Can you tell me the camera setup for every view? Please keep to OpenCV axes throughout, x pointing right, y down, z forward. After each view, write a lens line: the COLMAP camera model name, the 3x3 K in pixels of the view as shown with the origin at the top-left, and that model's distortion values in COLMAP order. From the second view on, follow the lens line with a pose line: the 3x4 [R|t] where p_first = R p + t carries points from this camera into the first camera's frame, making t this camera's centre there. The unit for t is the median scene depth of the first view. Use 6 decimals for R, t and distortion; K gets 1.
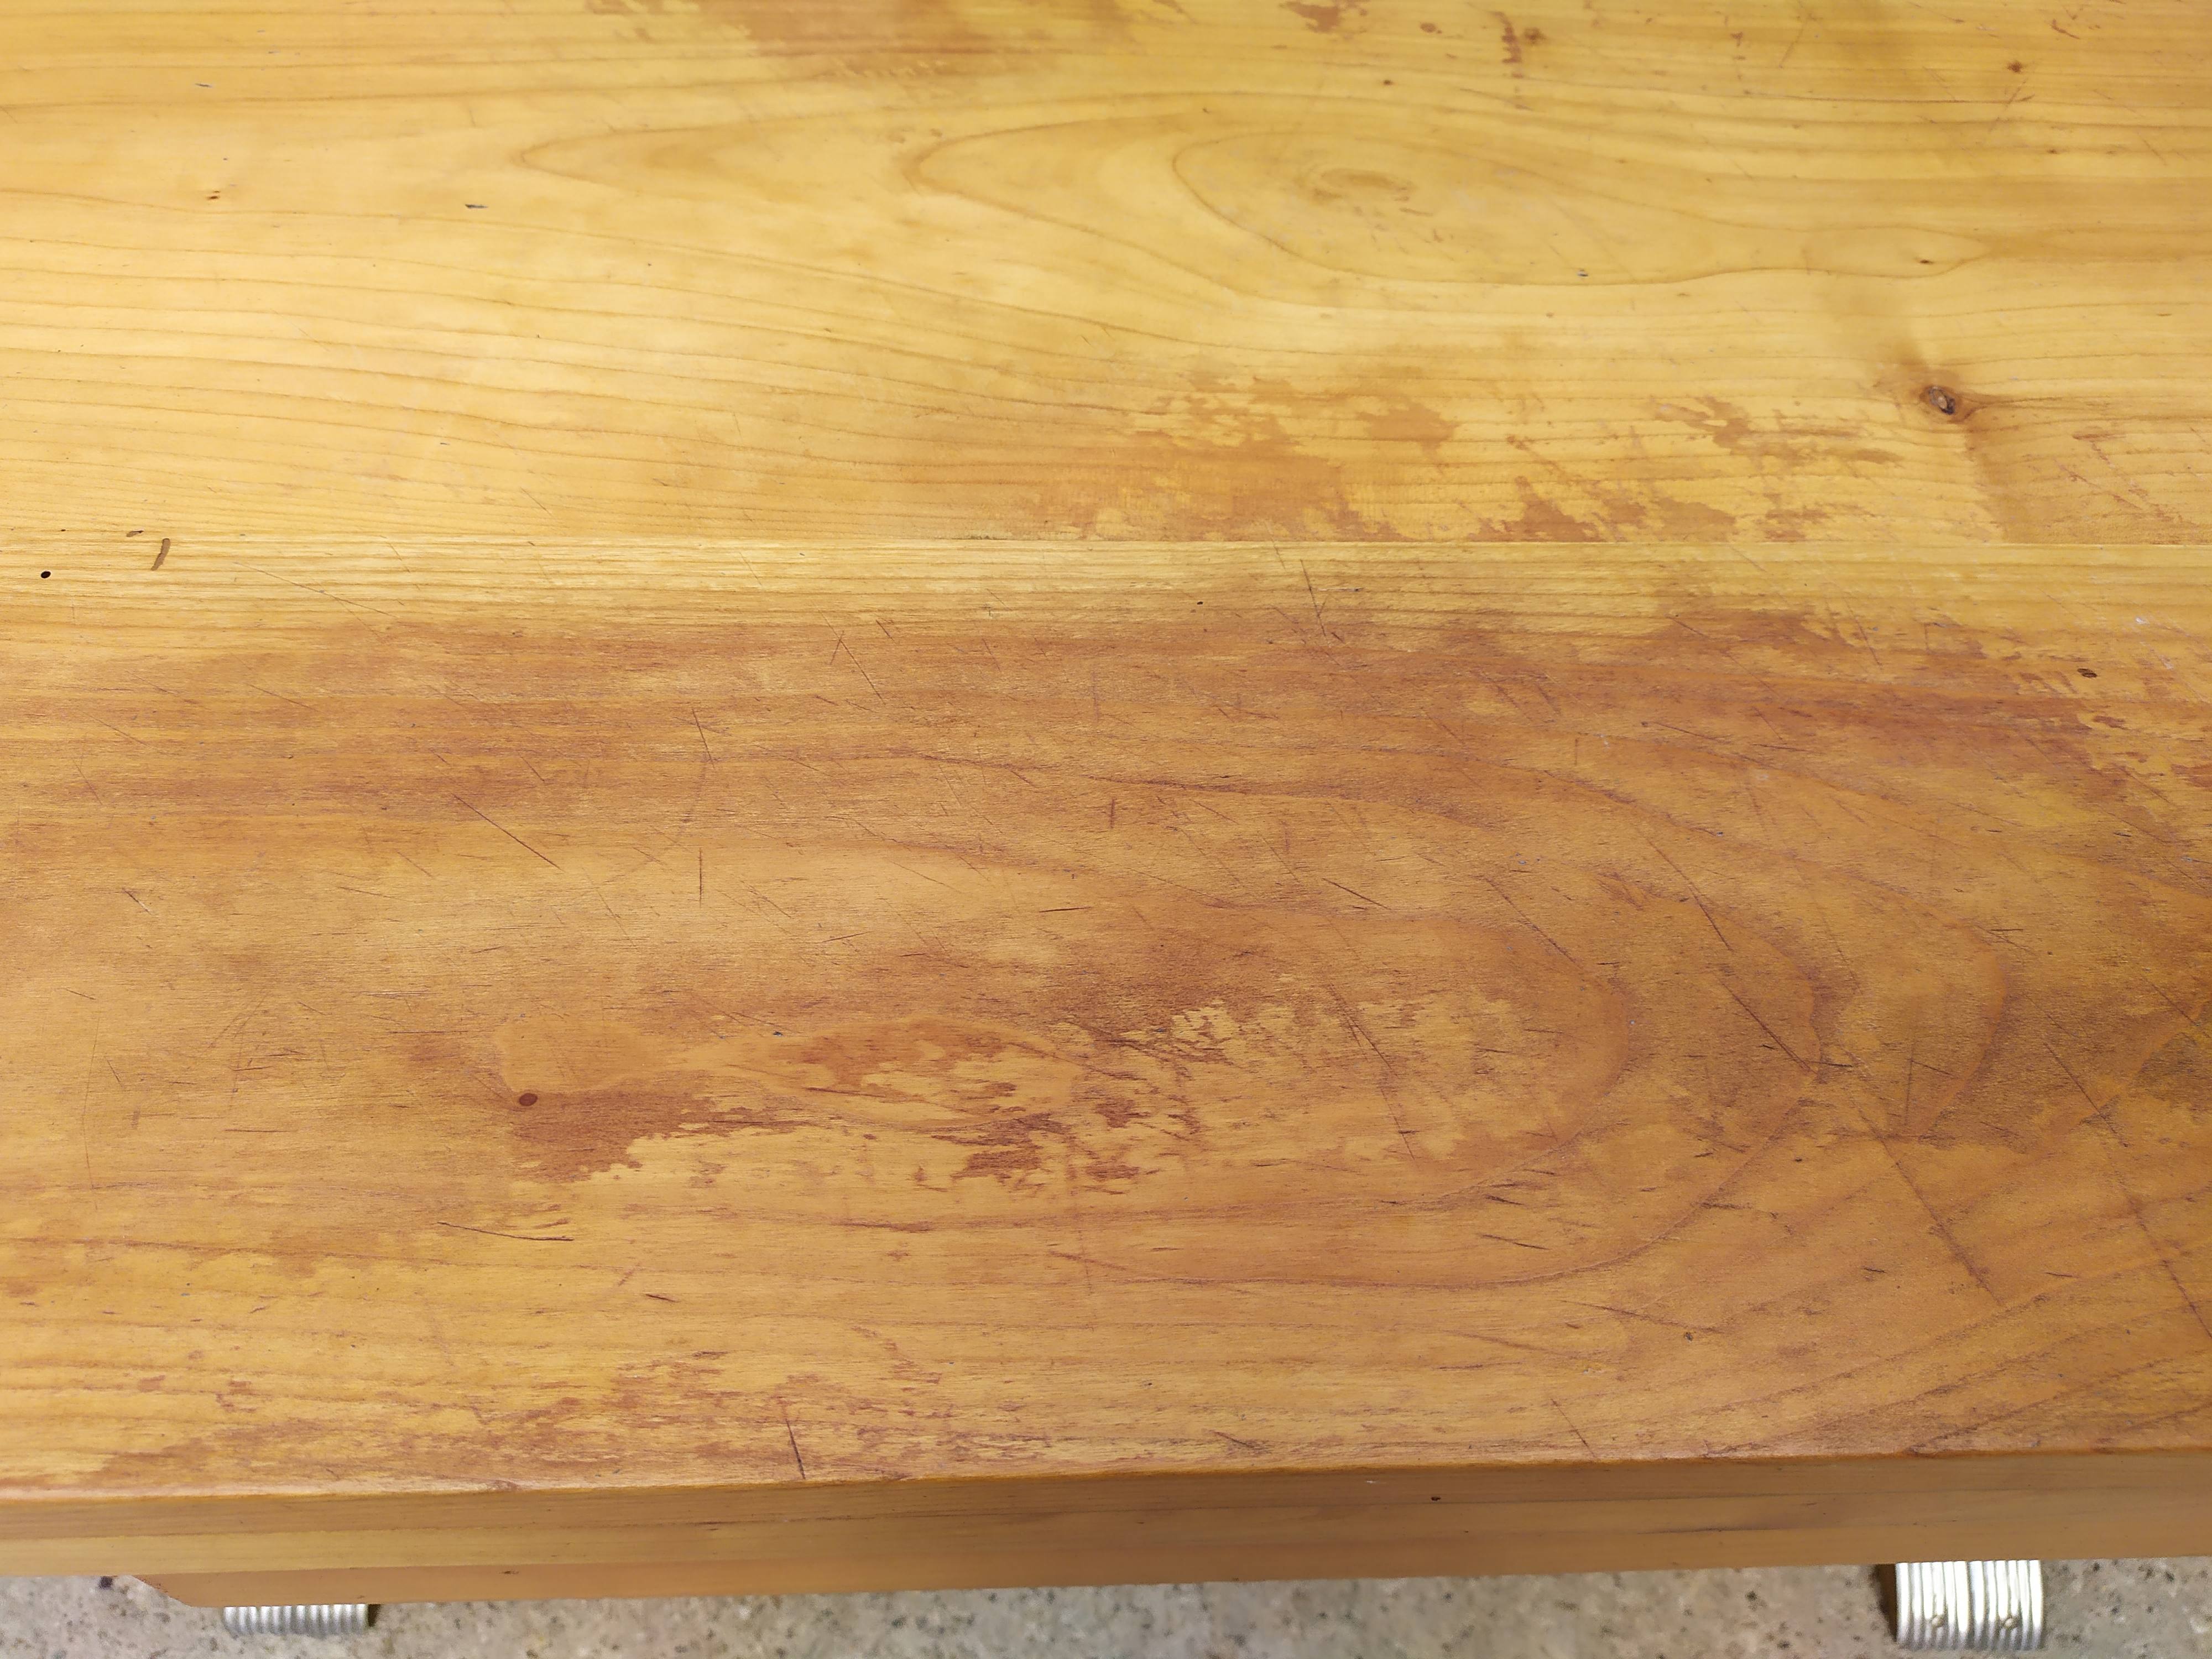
lens RADIAL K [[1698.6, 0, 1110.5], [0, 1698.6, 830.0], [0, 0, 1]] dist [0.049226, -0.060427]
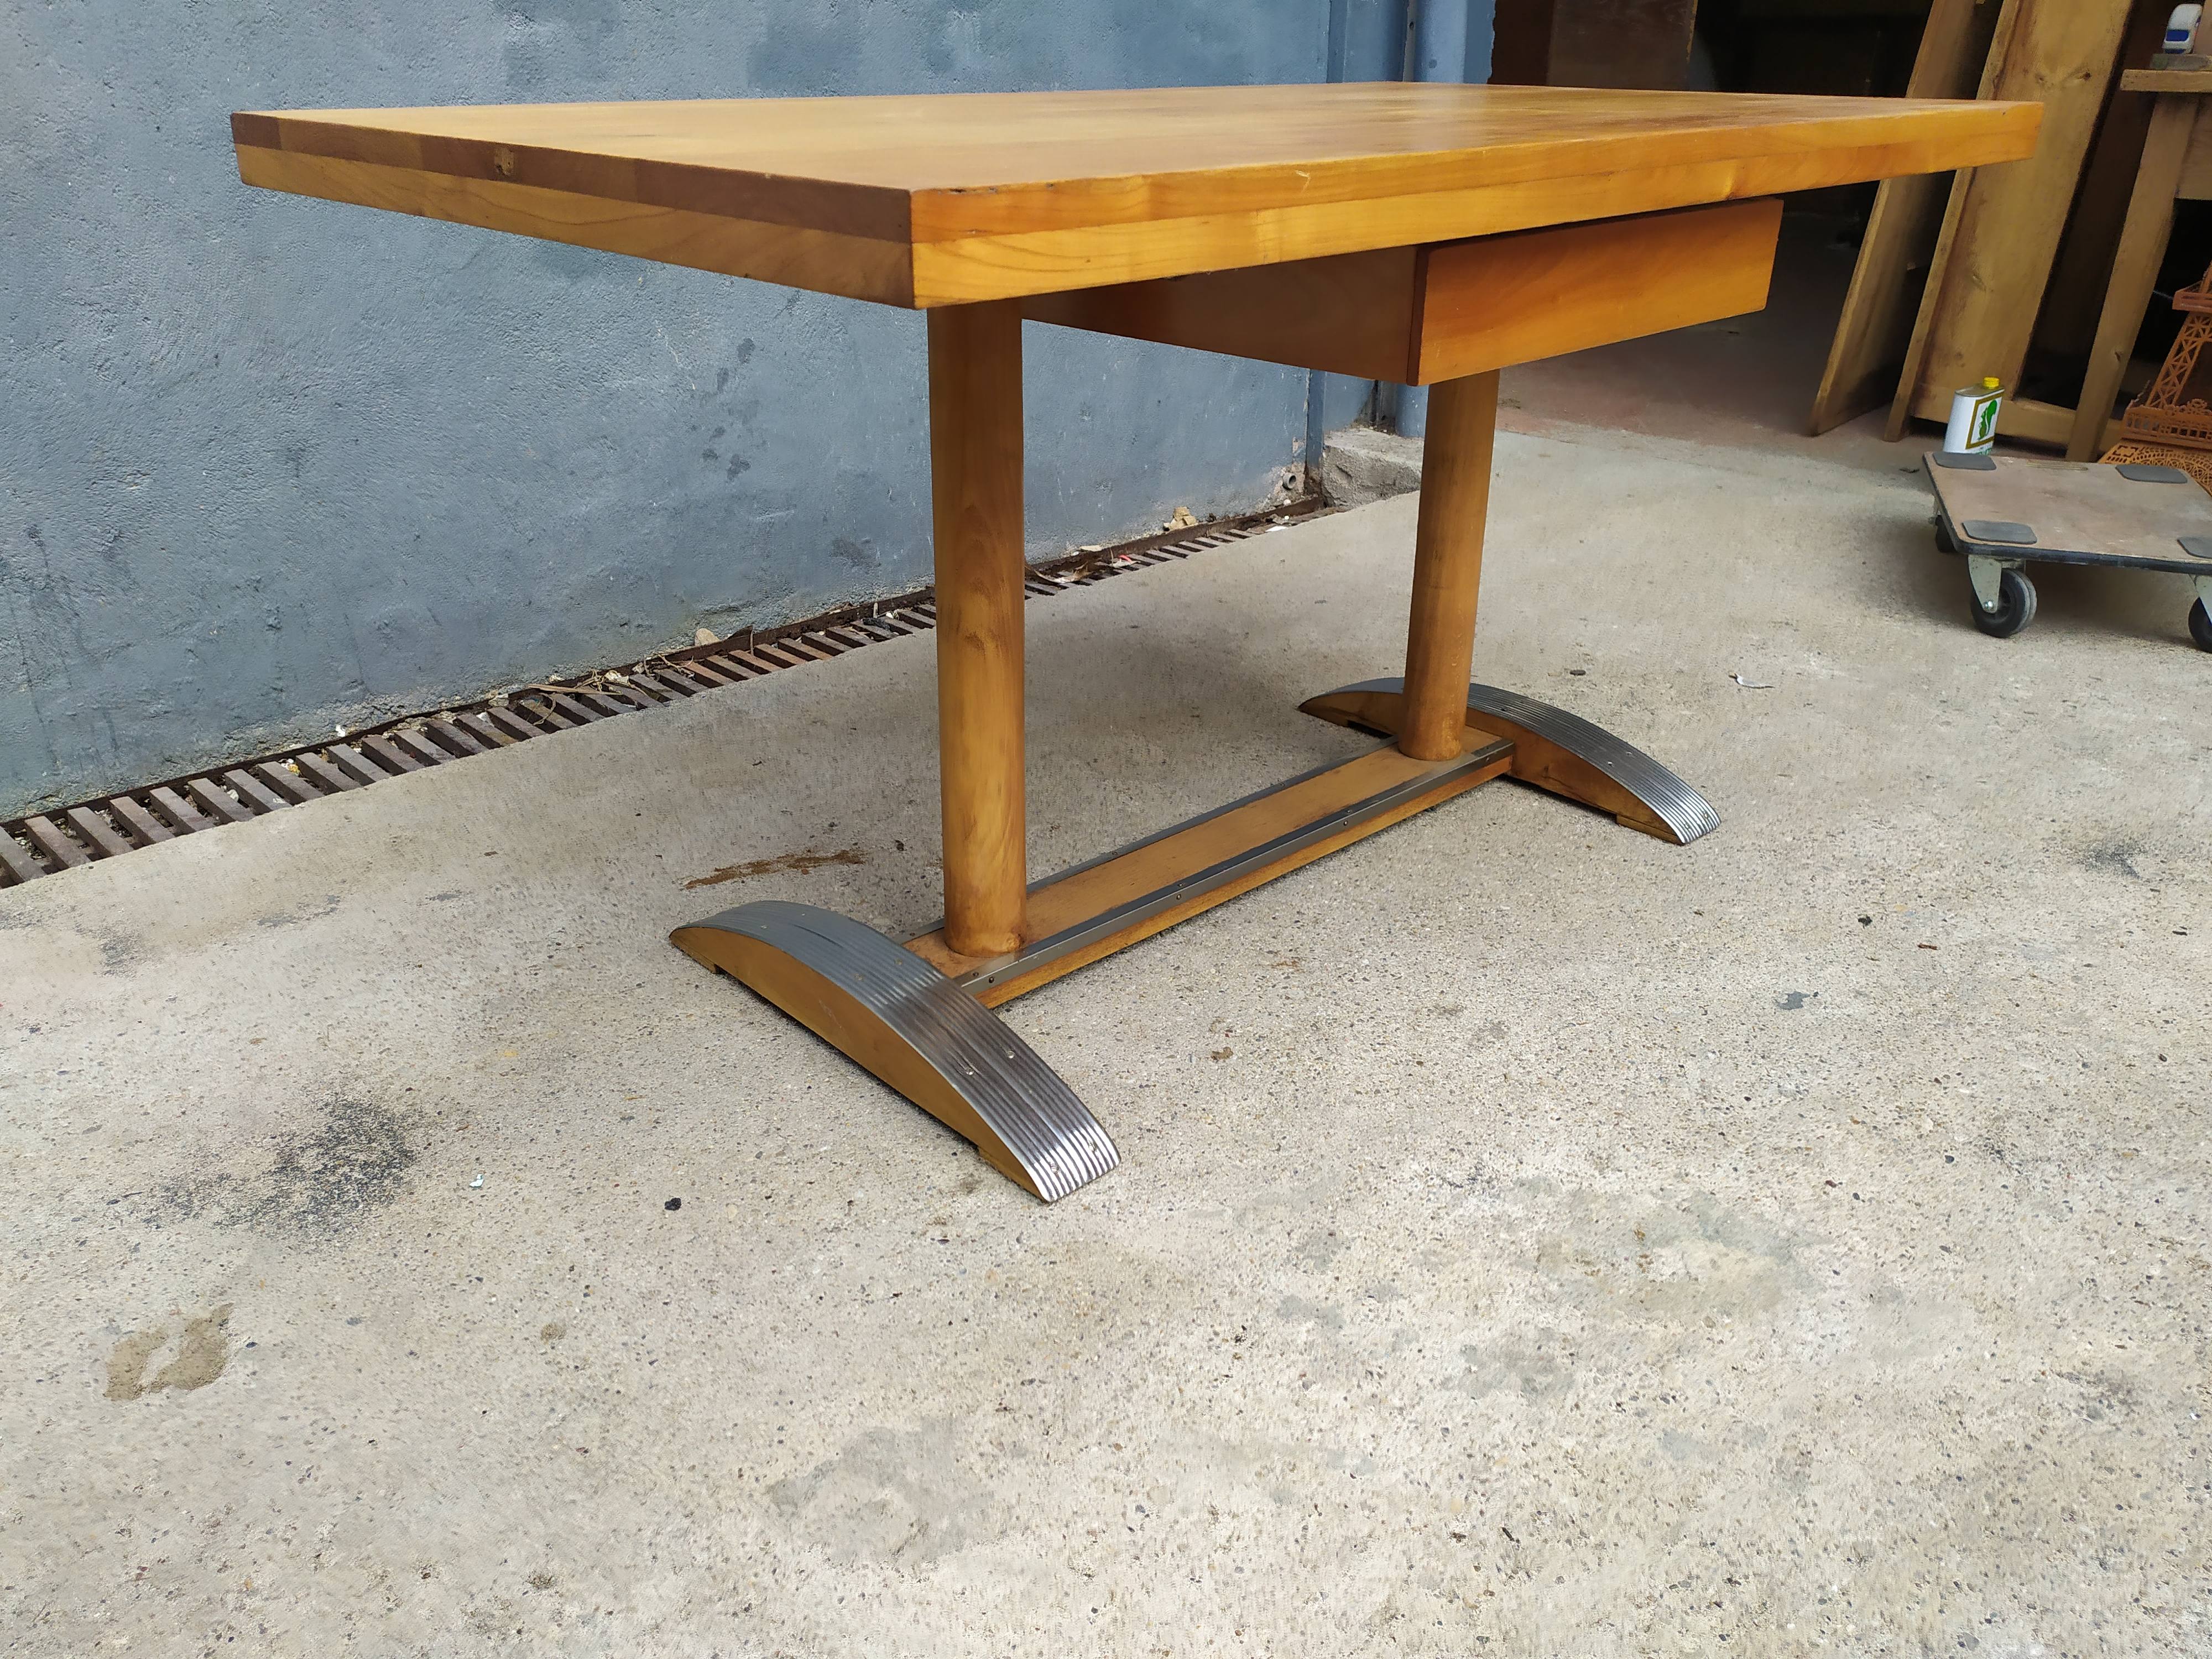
lens RADIAL K [[1669.1, 0, 1130.9], [0, 1669.1, 853.6], [0, 0, 1]] dist [0.050726, -0.057654]
pose [[0.720609, -0.308044, 0.621153, -2.499690], [0.558320, 0.789000, -0.256432, 1.286291], [-0.411097, 0.531590, 0.740548, -0.375898]]
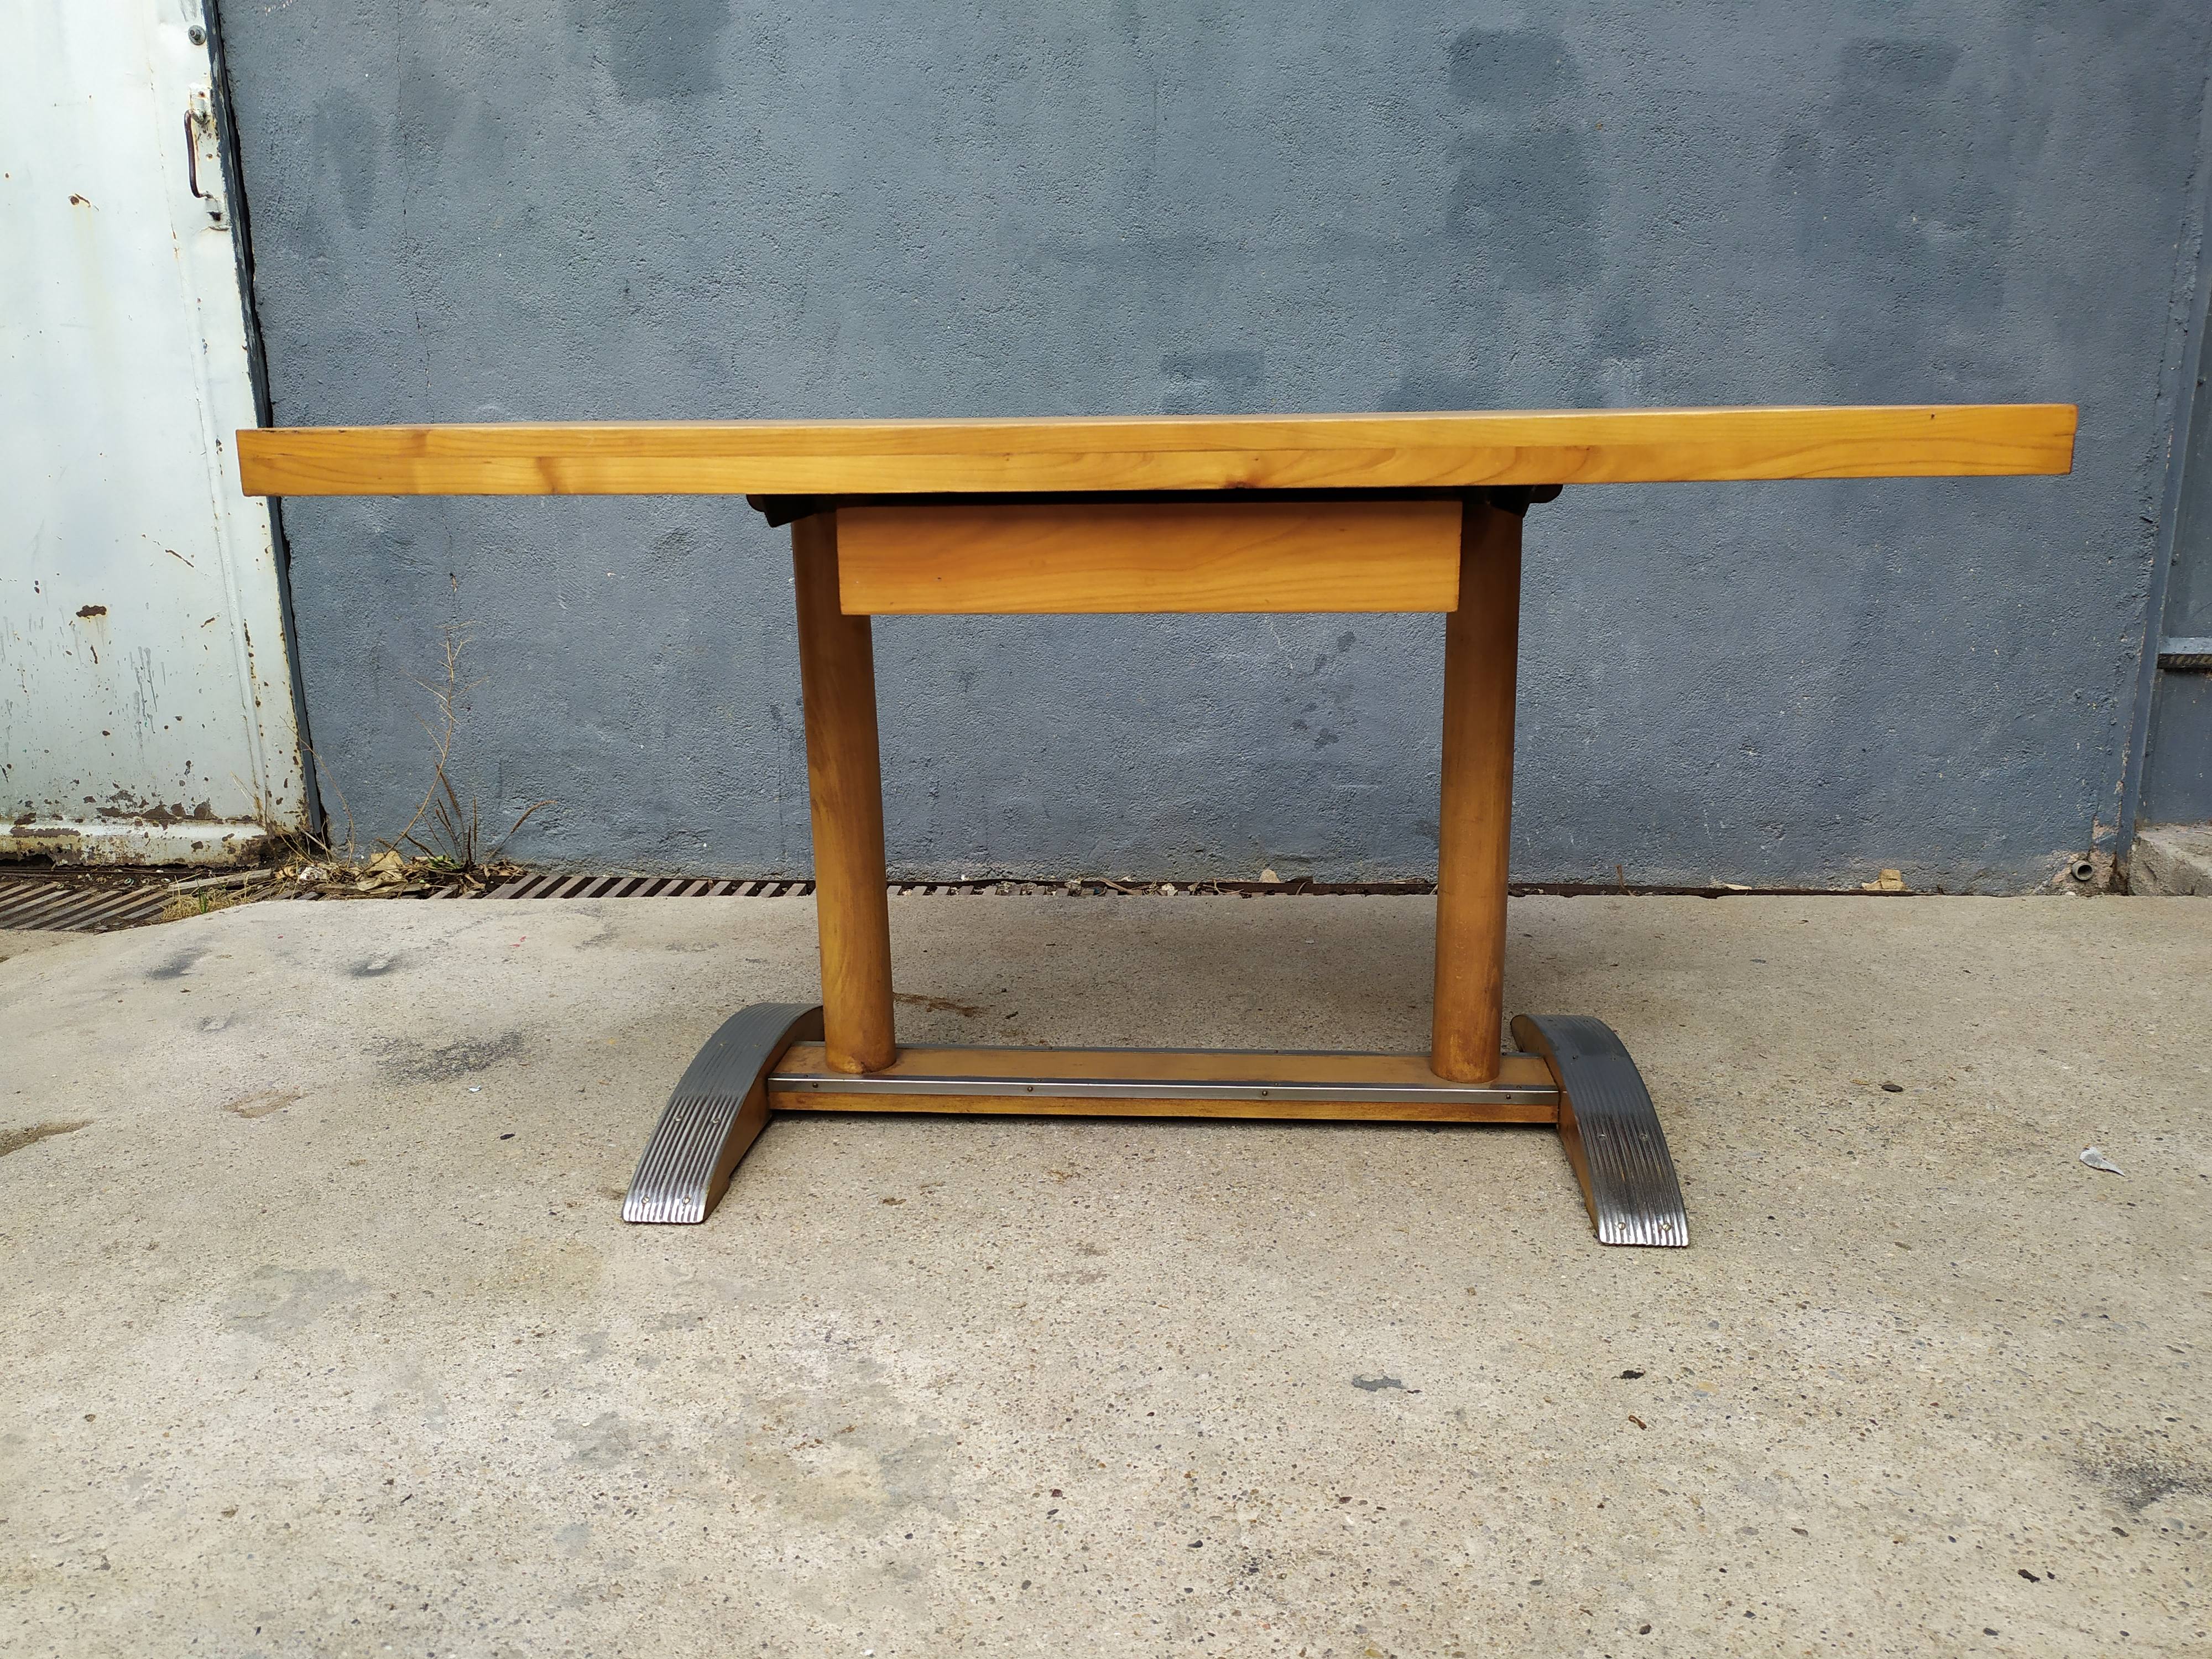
lens RADIAL K [[1669.1, 0, 1119.0], [0, 1669.1, 825.1], [0, 0, 1]] dist [0.050726, -0.057654]
pose [[0.997553, -0.003737, -0.069821, 0.223368], [-0.042074, 0.765481, -0.642082, 2.525995], [0.055846, 0.643448, 0.763450, -1.098730]]
